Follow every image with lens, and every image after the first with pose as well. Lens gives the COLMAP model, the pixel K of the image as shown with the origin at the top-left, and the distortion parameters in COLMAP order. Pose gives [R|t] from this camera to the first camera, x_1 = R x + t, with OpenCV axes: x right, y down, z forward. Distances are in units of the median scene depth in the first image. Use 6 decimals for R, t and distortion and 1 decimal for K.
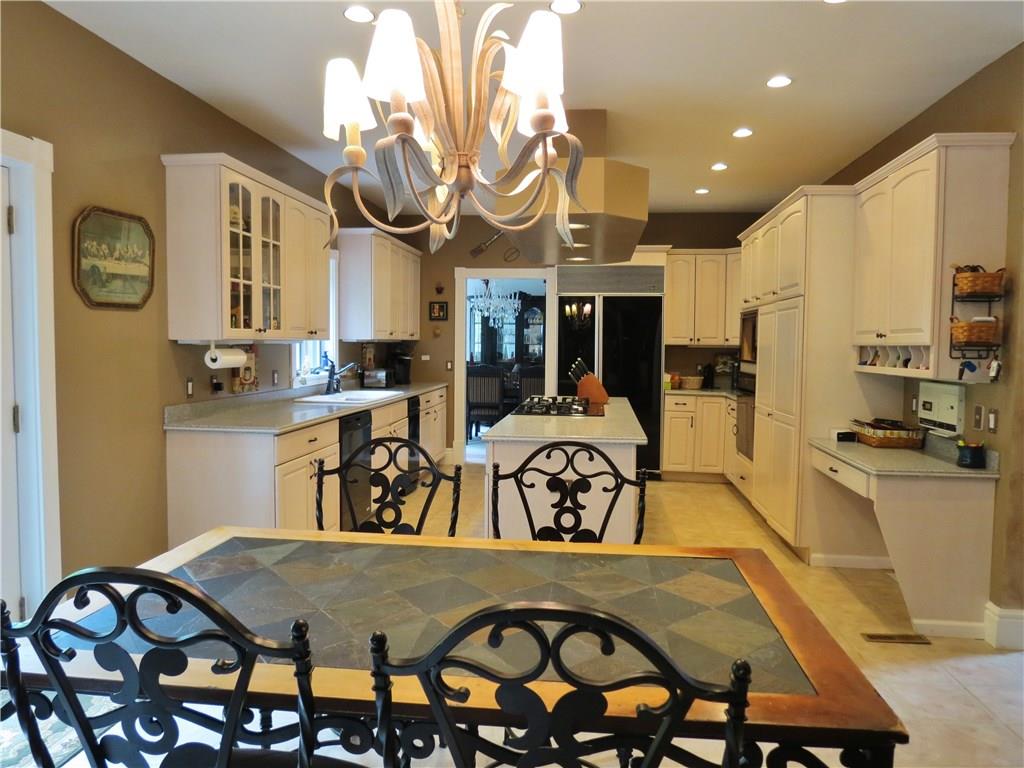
lens RADIAL K [[727.7, 0, 513.1], [0, 727.7, 384.2], [0, 0, 1]] dist [-0.052747, -0.002627]
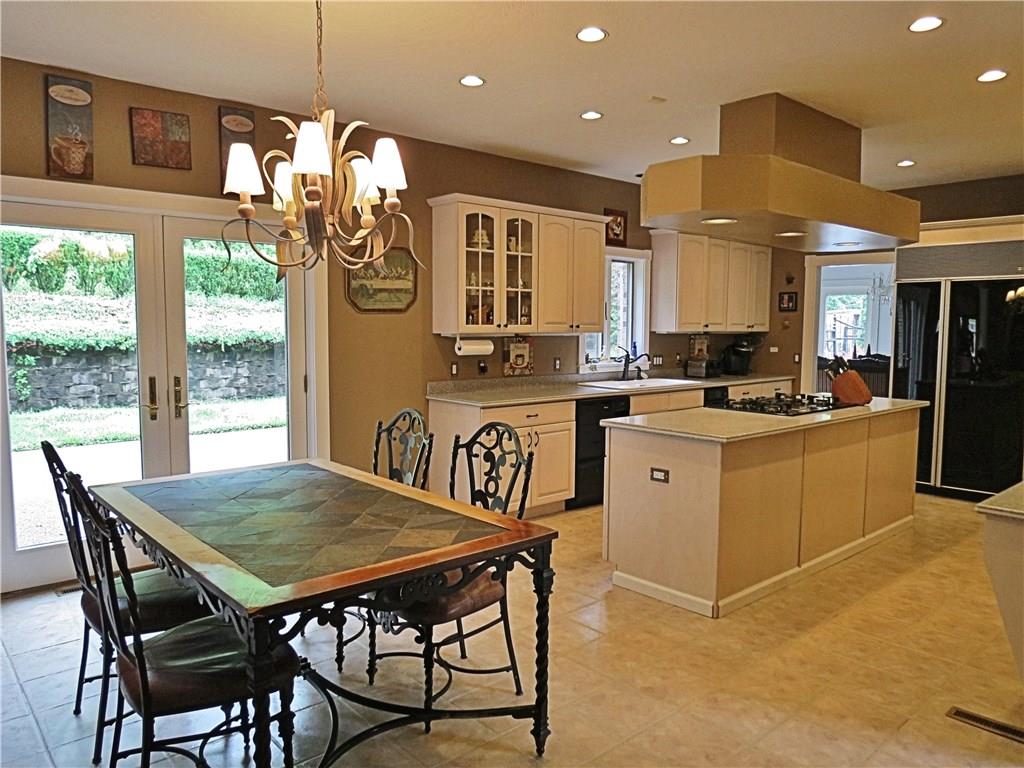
lens RADIAL K [[727.7, 0, 511.6], [0, 727.7, 386.6], [0, 0, 1]] dist [-0.052747, -0.002627]
pose [[0.739193, 0.053312, -0.671380, 0.583065], [-0.038537, 0.998577, 0.036863, -0.017763], [0.672390, -0.001376, 0.740196, 0.074762]]
